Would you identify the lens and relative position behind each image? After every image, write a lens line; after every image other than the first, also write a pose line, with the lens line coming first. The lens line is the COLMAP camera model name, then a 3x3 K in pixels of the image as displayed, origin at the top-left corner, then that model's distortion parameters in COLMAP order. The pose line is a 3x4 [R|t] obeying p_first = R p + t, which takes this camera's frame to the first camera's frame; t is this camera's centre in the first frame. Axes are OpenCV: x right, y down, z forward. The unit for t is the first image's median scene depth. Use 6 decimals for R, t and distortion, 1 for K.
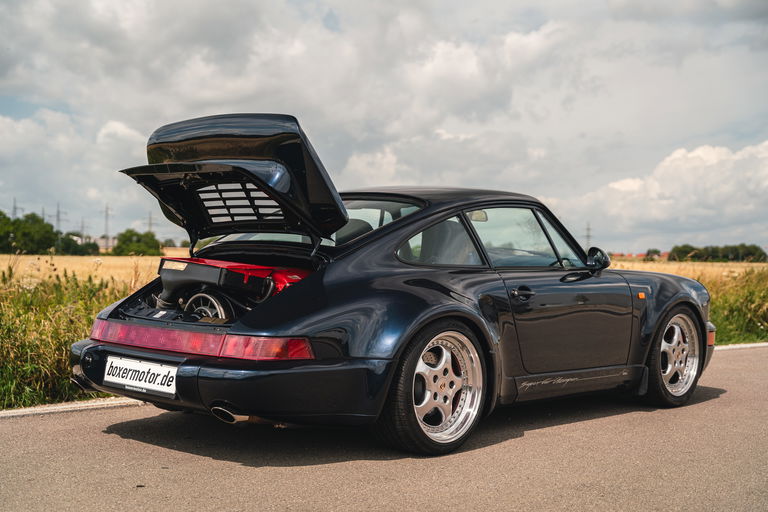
lens RADIAL K [[1107.2, 0, 384.0], [0, 1107.2, 256.0], [0, 0, 1]] dist [0.025452, 0.092746]
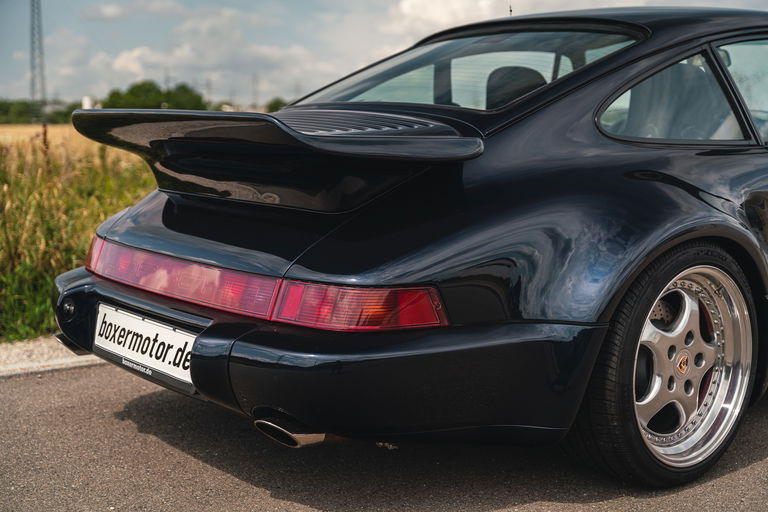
lens RADIAL K [[1107.2, 0, 384.0], [0, 1107.2, 256.0], [0, 0, 1]] dist [0.025452, 0.092746]
pose [[0.991219, 0.004270, -0.132160, -0.021801], [0.011603, 0.992814, 0.119102, -0.003042], [0.131719, -0.119590, 0.984047, 0.443253]]
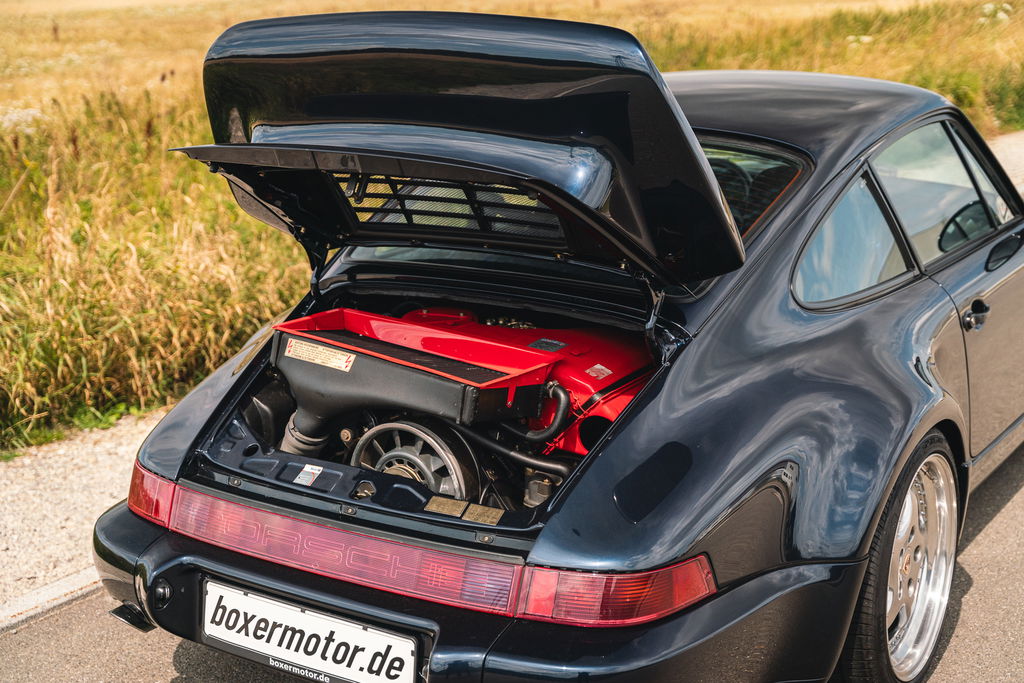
lens RADIAL K [[1476.3, 0, 512.0], [0, 1476.3, 341.5], [0, 0, 1]] dist [0.025452, 0.092746]
pose [[0.983890, -0.084929, 0.157314, -0.212700], [0.044924, 0.969171, 0.242257, -0.142806], [-0.173039, -0.231288, 0.957373, 0.427217]]
